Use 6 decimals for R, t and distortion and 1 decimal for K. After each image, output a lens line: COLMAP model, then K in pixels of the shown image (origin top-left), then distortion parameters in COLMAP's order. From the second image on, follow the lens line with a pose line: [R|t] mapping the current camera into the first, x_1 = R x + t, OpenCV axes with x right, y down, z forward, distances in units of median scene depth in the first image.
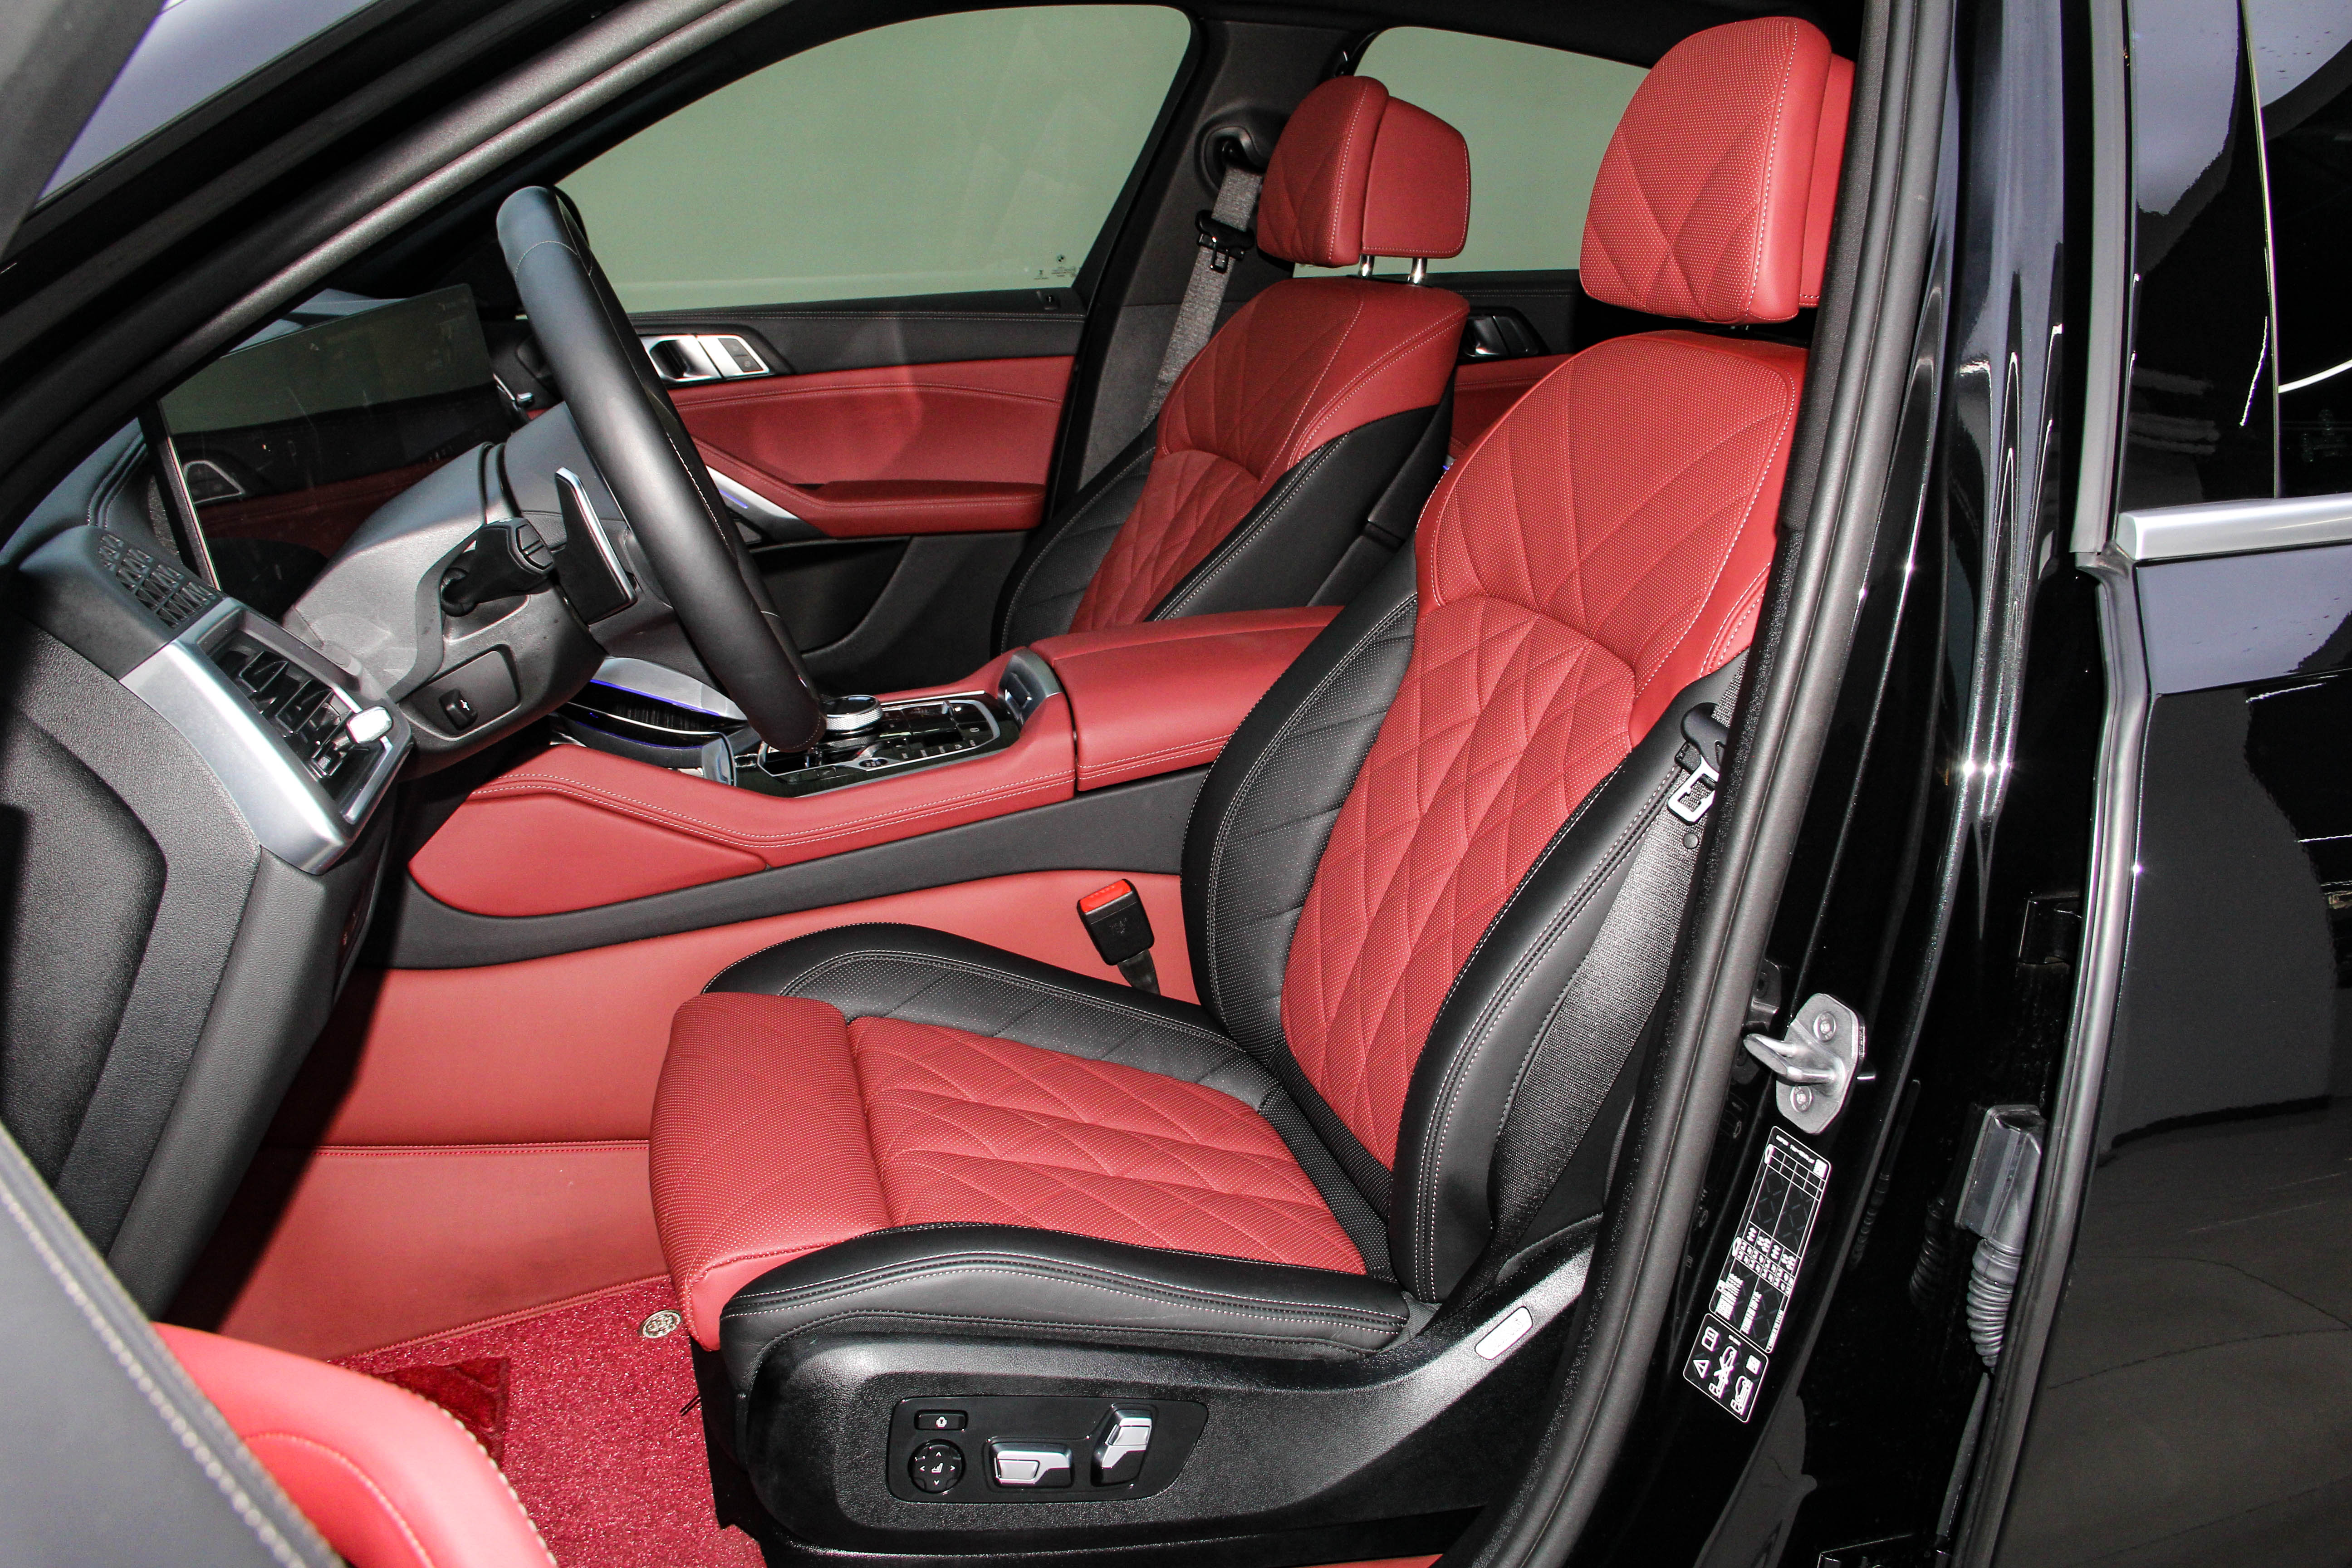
lens RADIAL K [[1979.1, 0, 1184.2], [0, 1979.1, 761.0], [0, 0, 1]] dist [-0.159499, 0.109275]
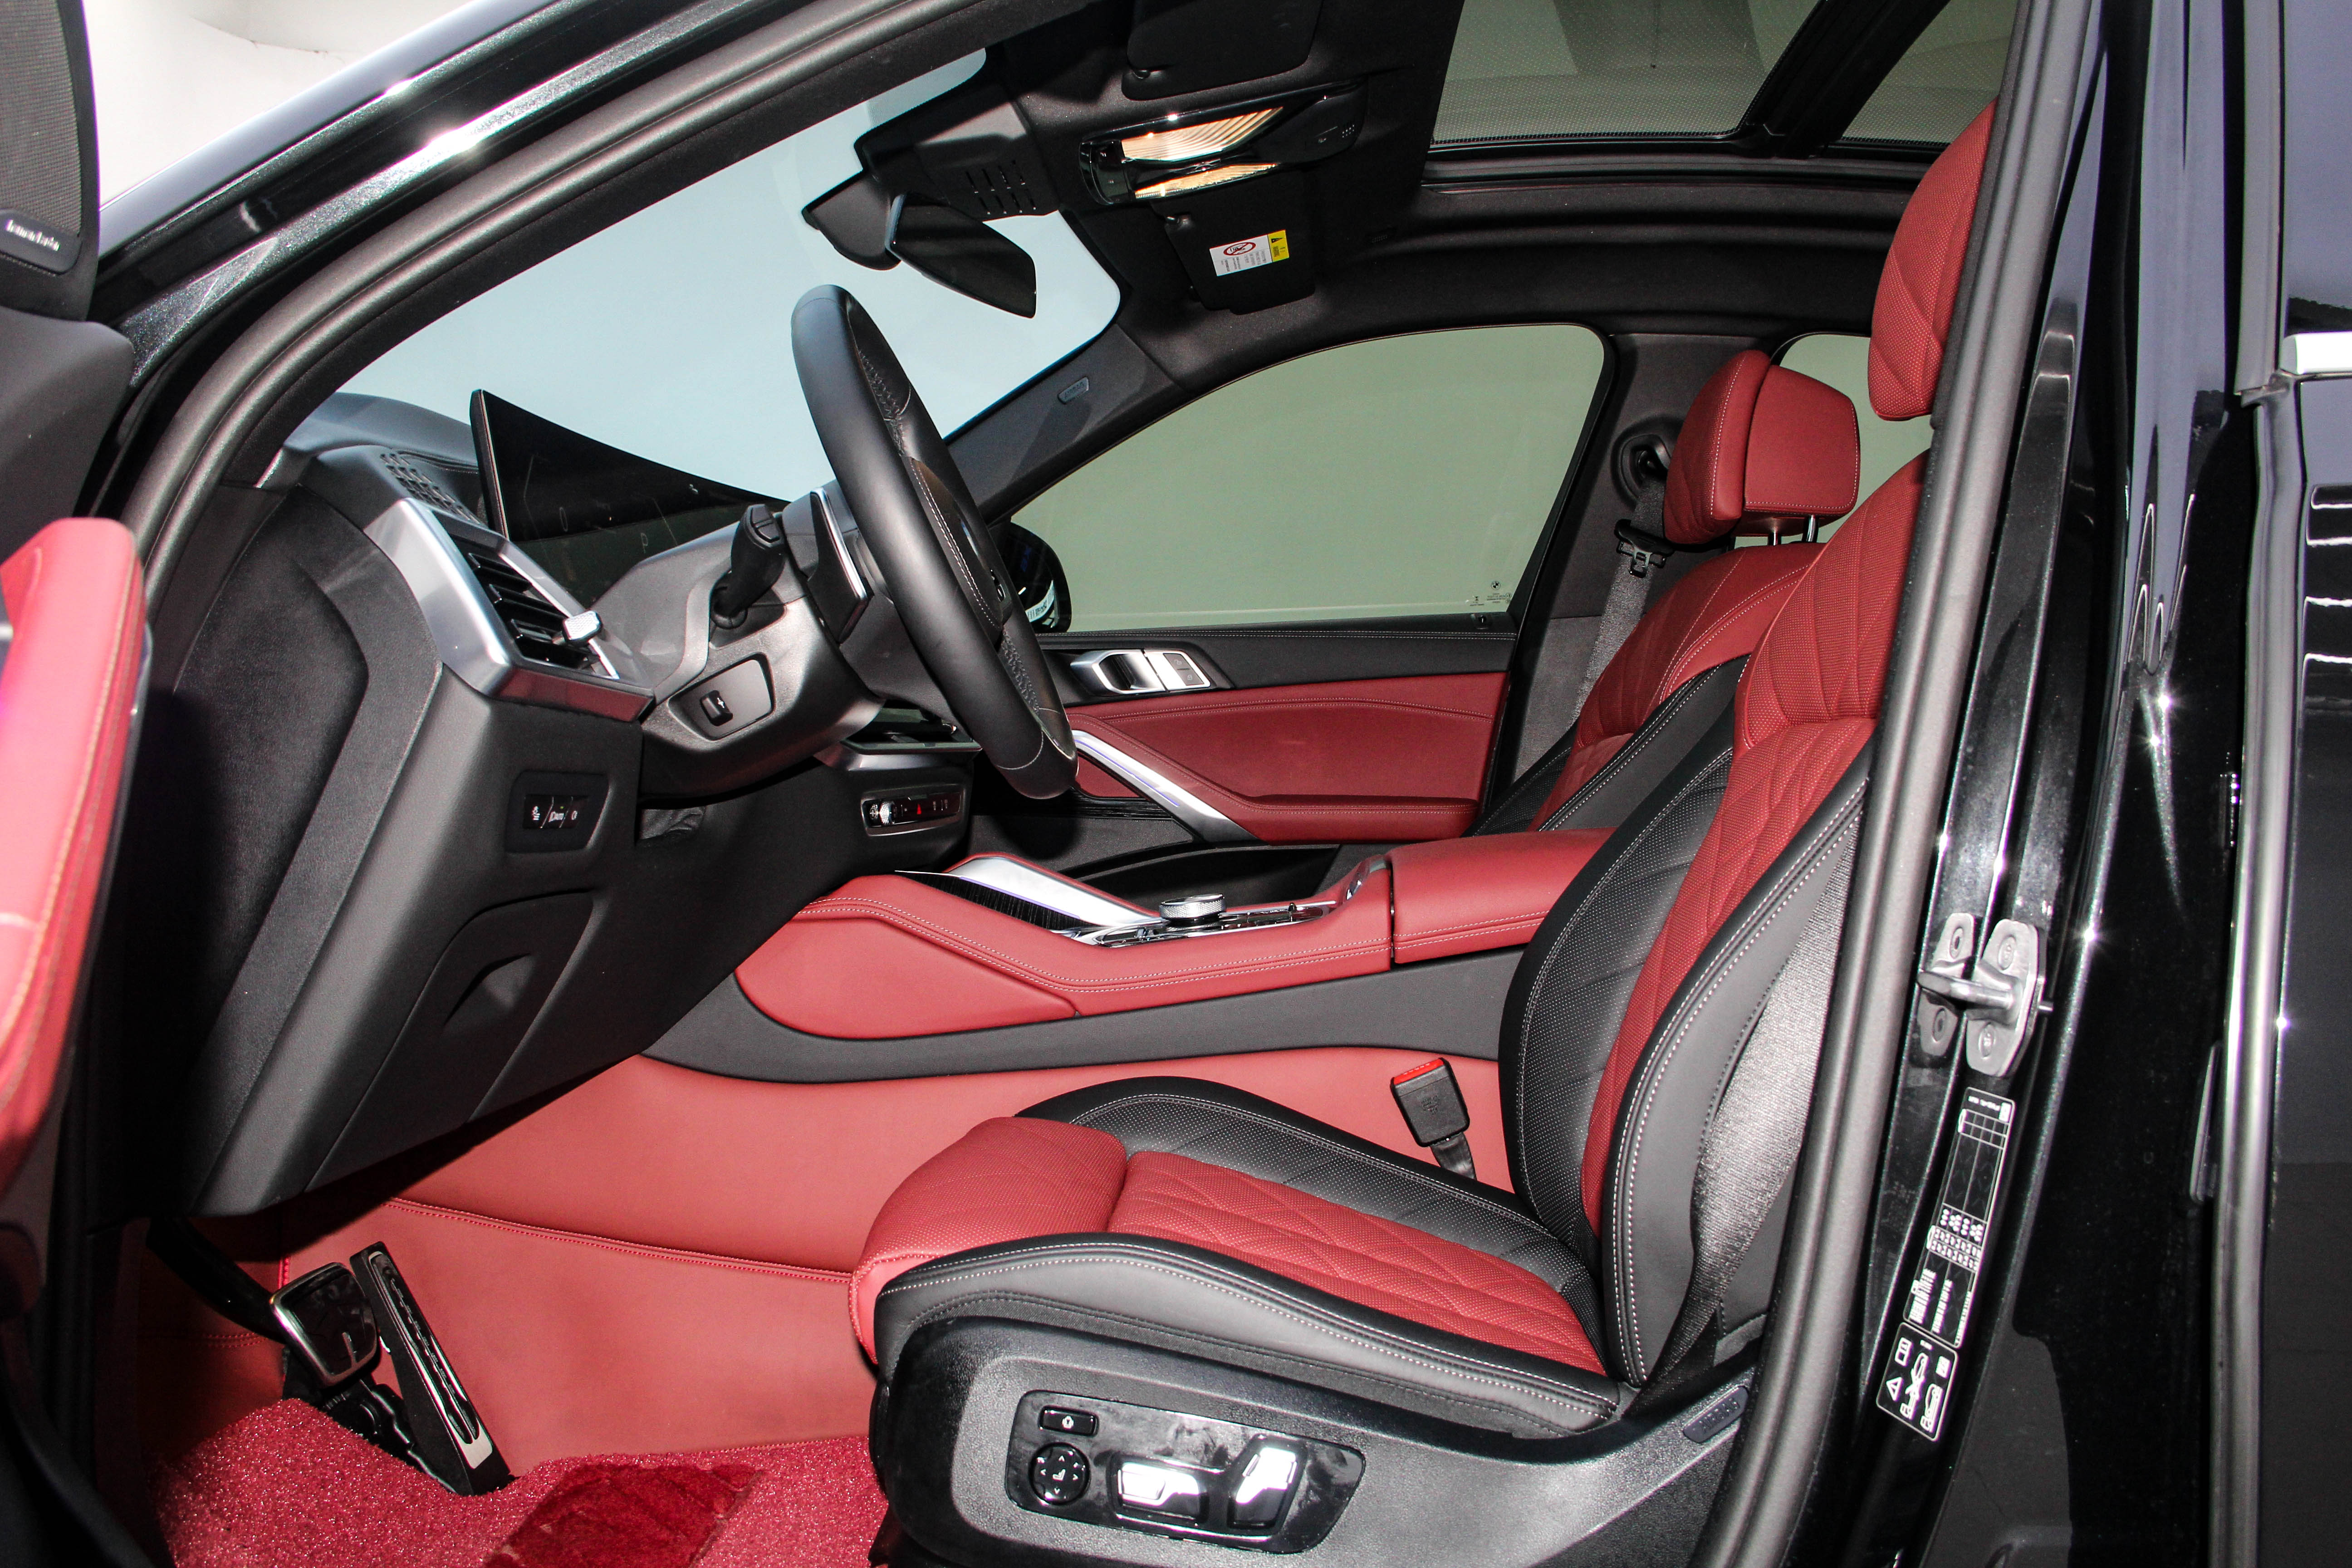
lens RADIAL K [[1979.1, 0, 1164.9], [0, 1979.1, 778.8], [0, 0, 1]] dist [-0.159499, 0.109275]
pose [[0.942281, -0.022824, -0.334043, 0.241017], [-0.076880, 0.956268, -0.282206, 0.304386], [0.325876, 0.291599, 0.899319, 0.075262]]
